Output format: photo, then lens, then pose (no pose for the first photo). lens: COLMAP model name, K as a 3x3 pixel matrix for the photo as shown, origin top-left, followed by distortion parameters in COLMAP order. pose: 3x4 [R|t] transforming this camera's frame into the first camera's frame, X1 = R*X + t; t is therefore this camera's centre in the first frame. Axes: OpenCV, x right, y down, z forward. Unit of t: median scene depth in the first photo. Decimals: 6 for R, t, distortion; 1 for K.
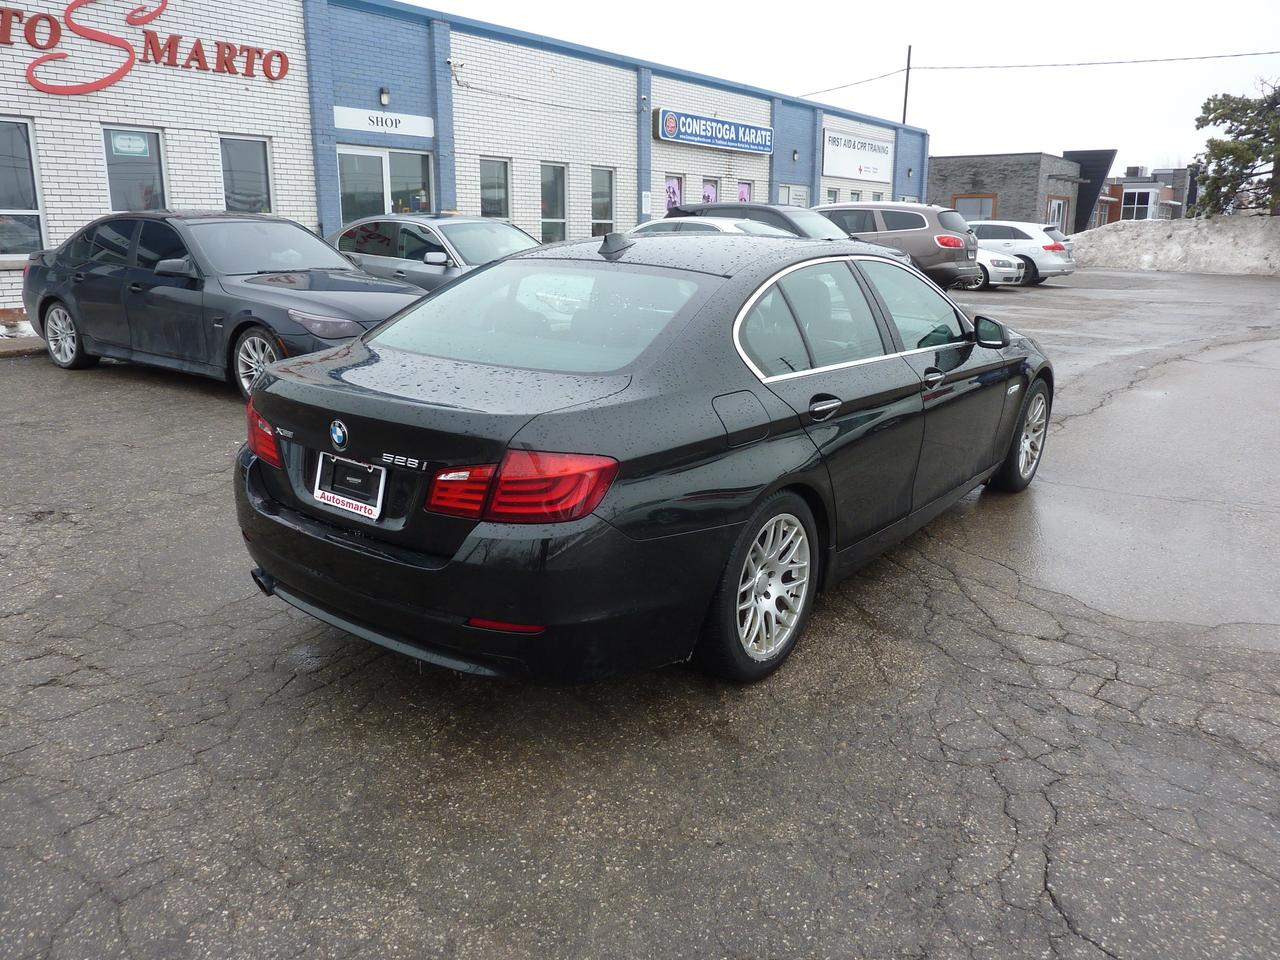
lens RADIAL K [[972.4, 0, 644.7], [0, 972.4, 477.7], [0, 0, 1]] dist [-0.025437, -0.007784]
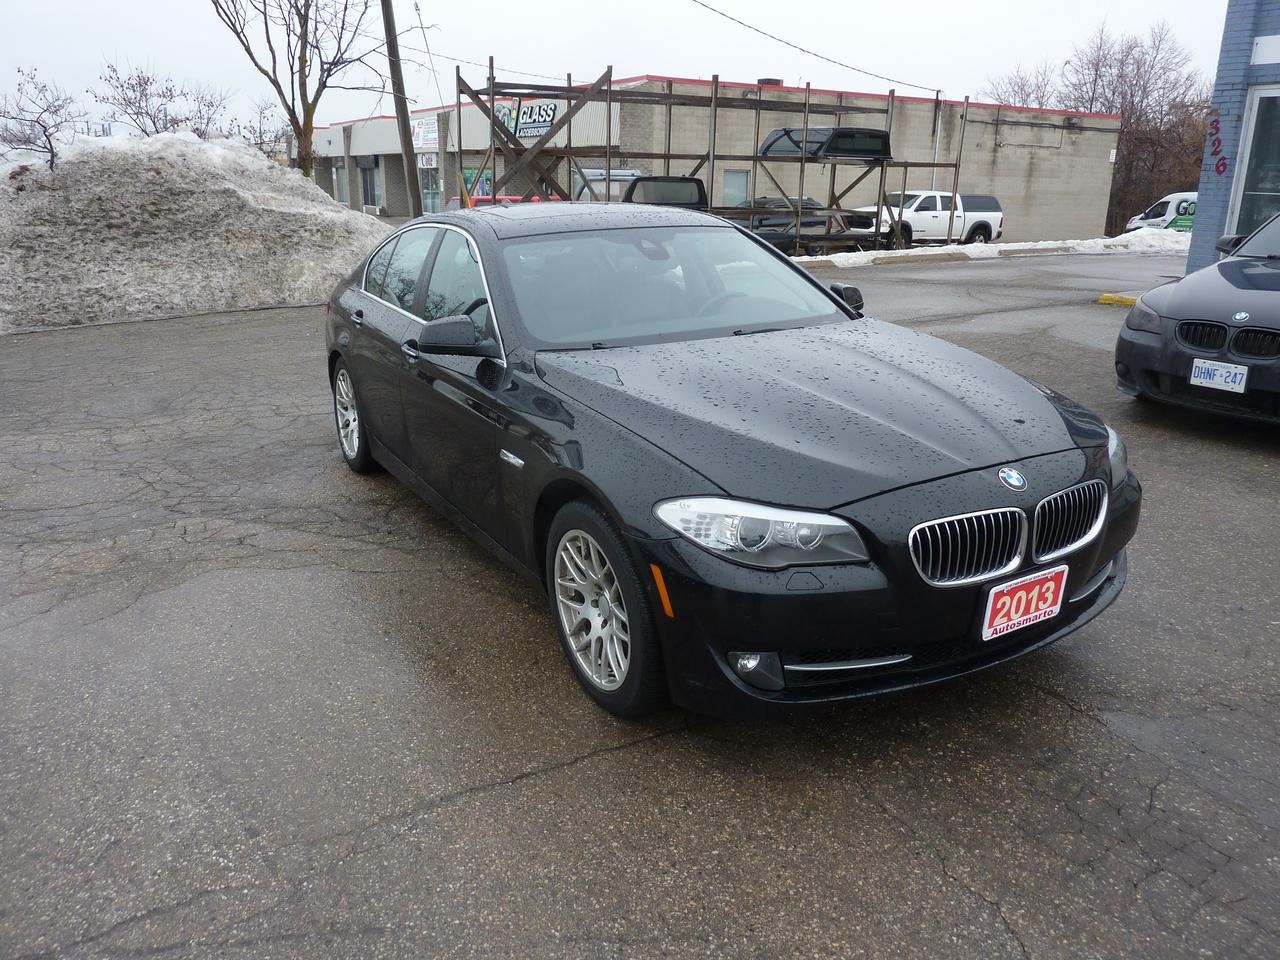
lens RADIAL K [[972.4, 0, 642.3], [0, 972.4, 477.4], [0, 0, 1]] dist [-0.025437, -0.007784]
pose [[-0.393941, 0.265132, -0.880065, 0.320139], [-0.236087, 0.896180, 0.375666, -0.119797], [0.888298, 0.355763, -0.290448, 0.442642]]
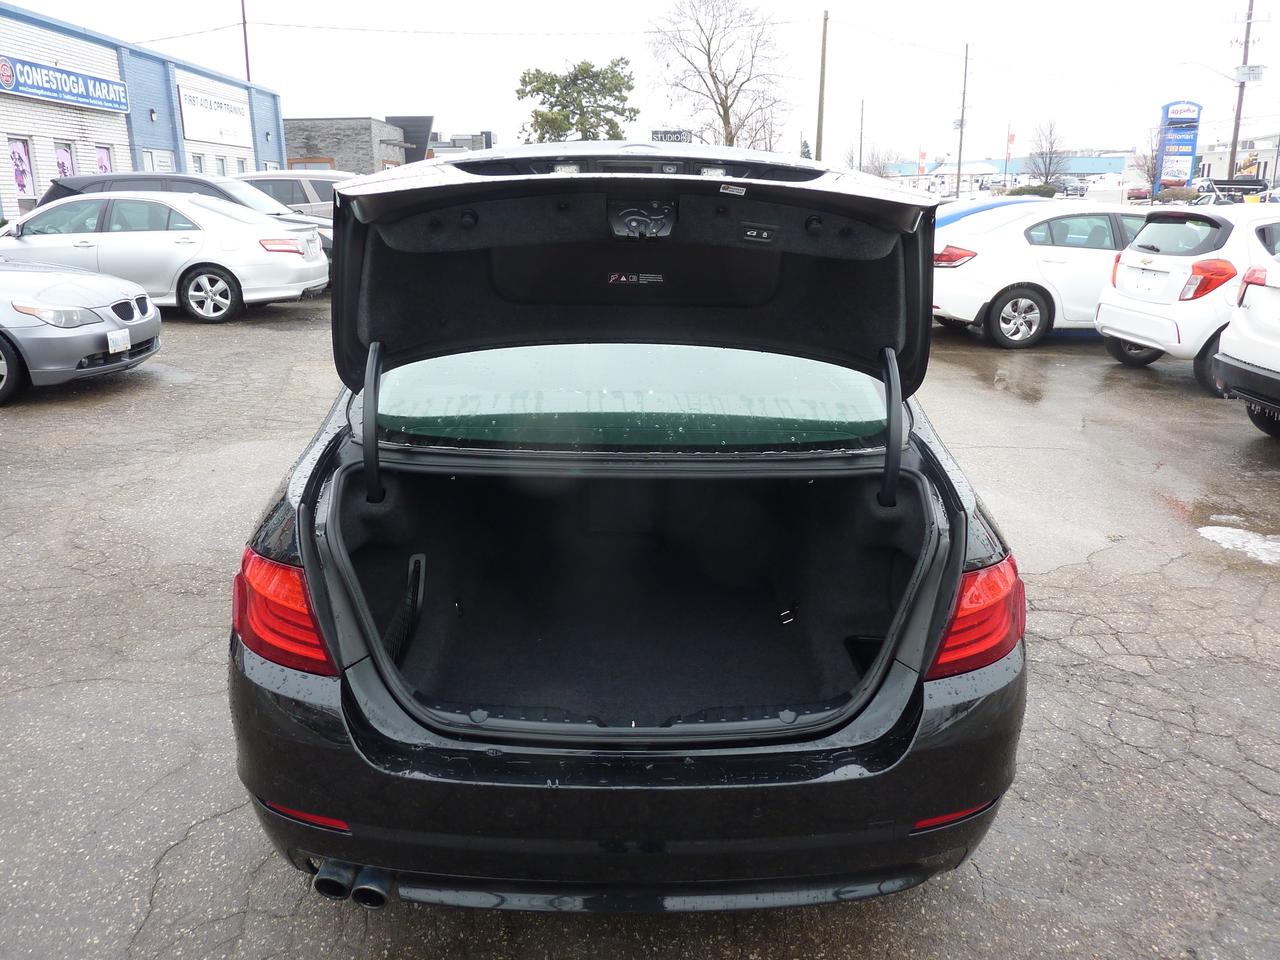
lens RADIAL K [[972.4, 0, 646.7], [0, 972.4, 472.1], [0, 0, 1]] dist [-0.025437, -0.007784]
pose [[0.777690, -0.180501, 0.602178, -0.127978], [0.162346, 0.983065, 0.085006, -0.034691], [-0.607324, 0.031653, 0.793823, 0.102057]]
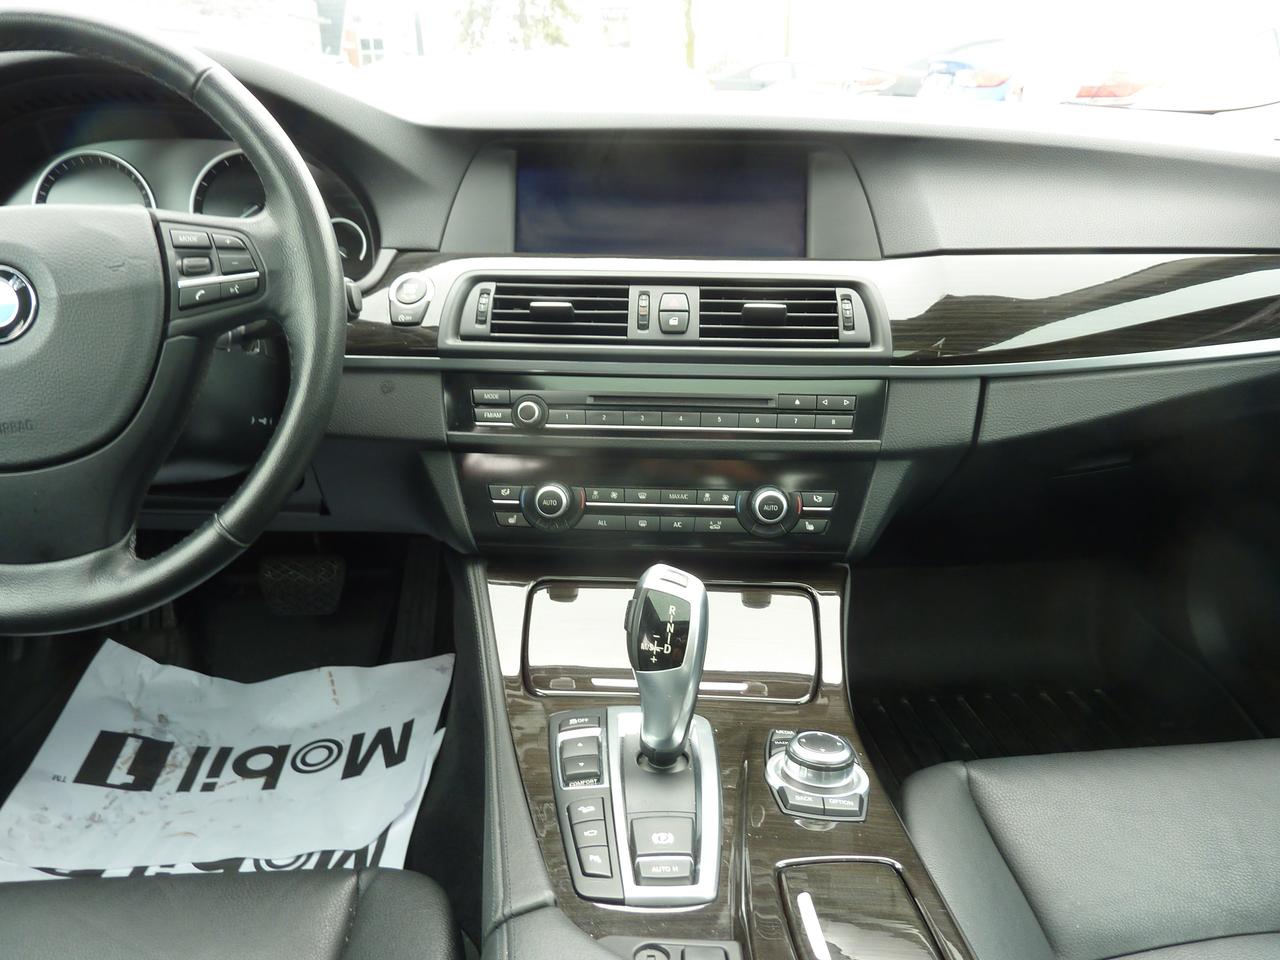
lens RADIAL K [[972.4, 0, 639.2], [0, 972.4, 476.7], [0, 0, 1]] dist [-0.025437, -0.007784]
pose [[0.748173, -0.268732, 0.606647, 0.025194], [0.186816, 0.962638, 0.196030, -0.050100], [-0.636661, -0.033333, 0.770423, 0.310652]]
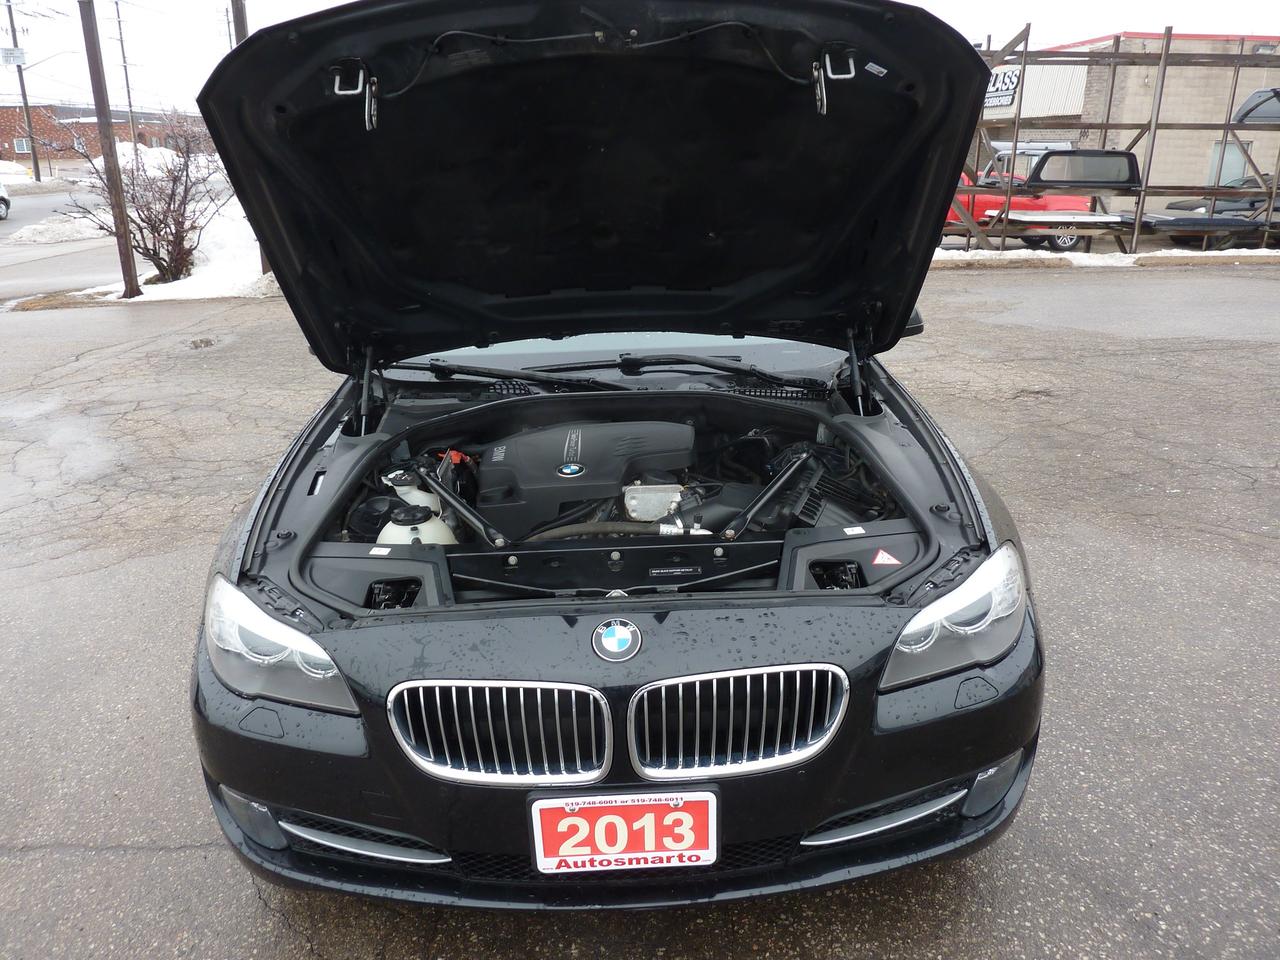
lens RADIAL K [[972.4, 0, 638.2], [0, 972.4, 482.4], [0, 0, 1]] dist [-0.025437, -0.007784]
pose [[-0.779464, 0.204619, -0.592087, 0.197904], [-0.149724, 0.856909, 0.493245, -0.140046], [0.608292, 0.473116, -0.637293, 0.515857]]
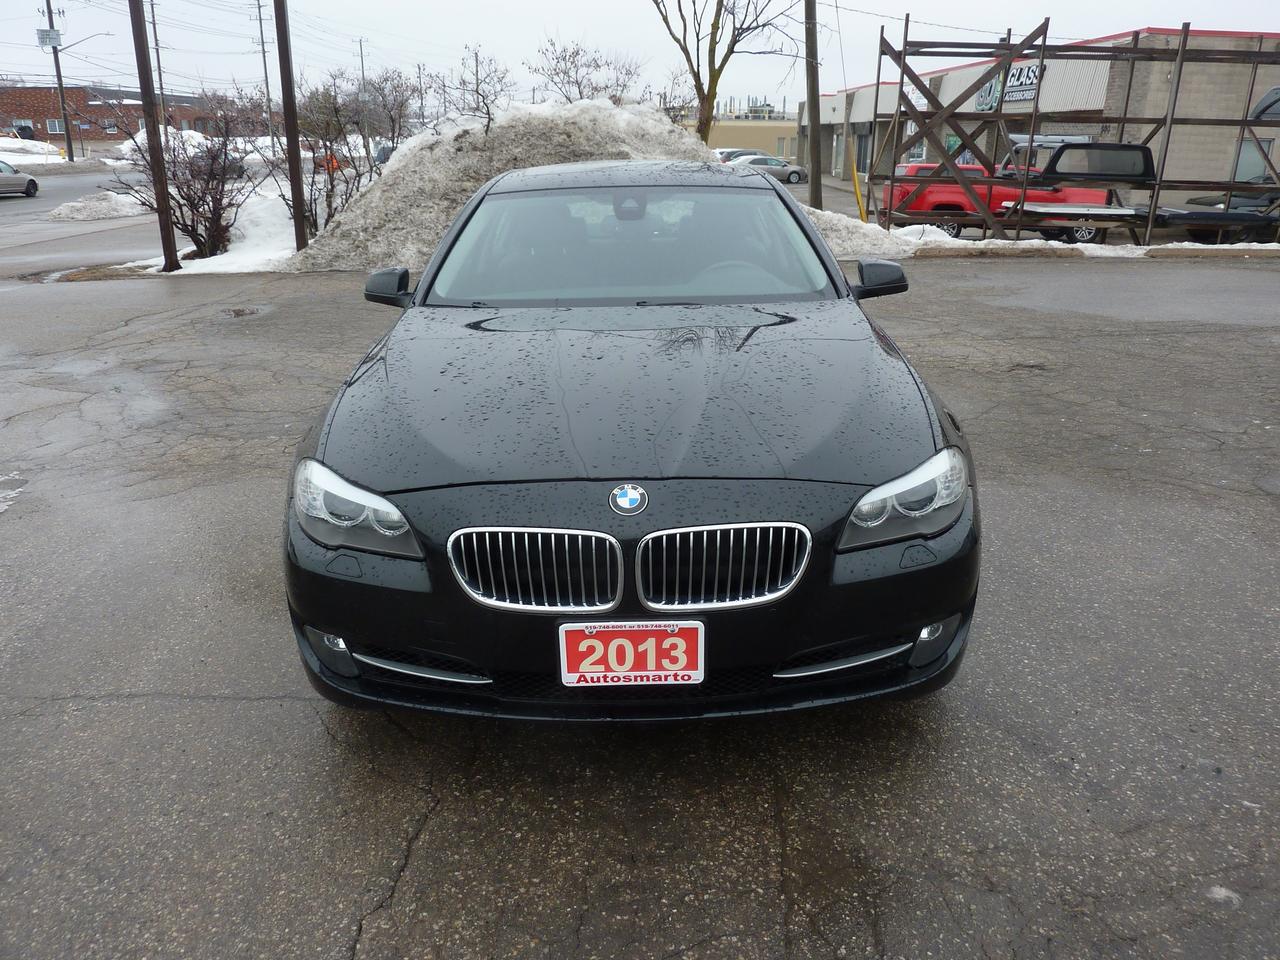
lens RADIAL K [[972.4, 0, 635.9], [0, 972.4, 476.9], [0, 0, 1]] dist [-0.025437, -0.007784]
pose [[-0.795801, 0.189785, -0.575050, 0.217529], [-0.158178, 0.851503, 0.499923, -0.142855], [0.584534, 0.488799, -0.647607, 0.542692]]
